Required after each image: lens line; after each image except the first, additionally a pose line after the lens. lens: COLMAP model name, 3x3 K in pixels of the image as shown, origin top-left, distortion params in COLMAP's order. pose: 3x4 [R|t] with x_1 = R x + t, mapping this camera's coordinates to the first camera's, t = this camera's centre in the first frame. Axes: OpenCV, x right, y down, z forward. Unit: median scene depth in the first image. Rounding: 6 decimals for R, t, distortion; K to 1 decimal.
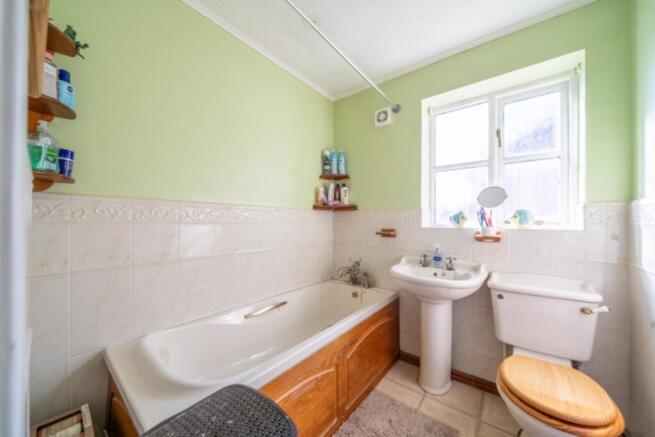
lens RADIAL K [[232.5, 0, 327.2], [0, 232.5, 220.7], [0, 0, 1]] dist [-0.014193, 0.000338]
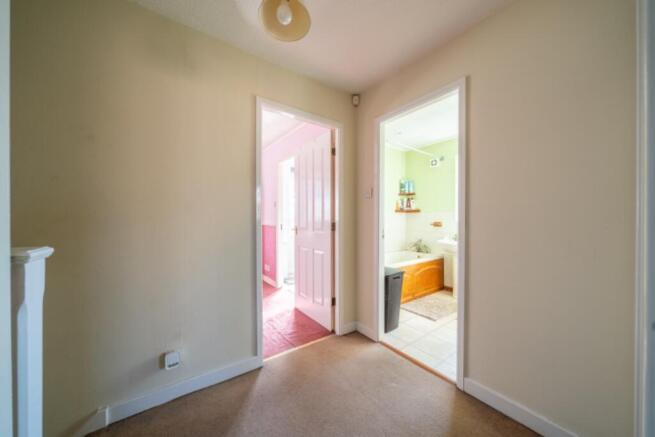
lens RADIAL K [[232.5, 0, 324.1], [0, 232.5, 220.6], [0, 0, 1]] dist [-0.014193, 0.000338]
pose [[0.965695, -0.003833, -0.259650, -0.129673], [0.005832, 0.999959, 0.006928, 0.004117], [0.259613, -0.008204, 0.965678, -0.986107]]
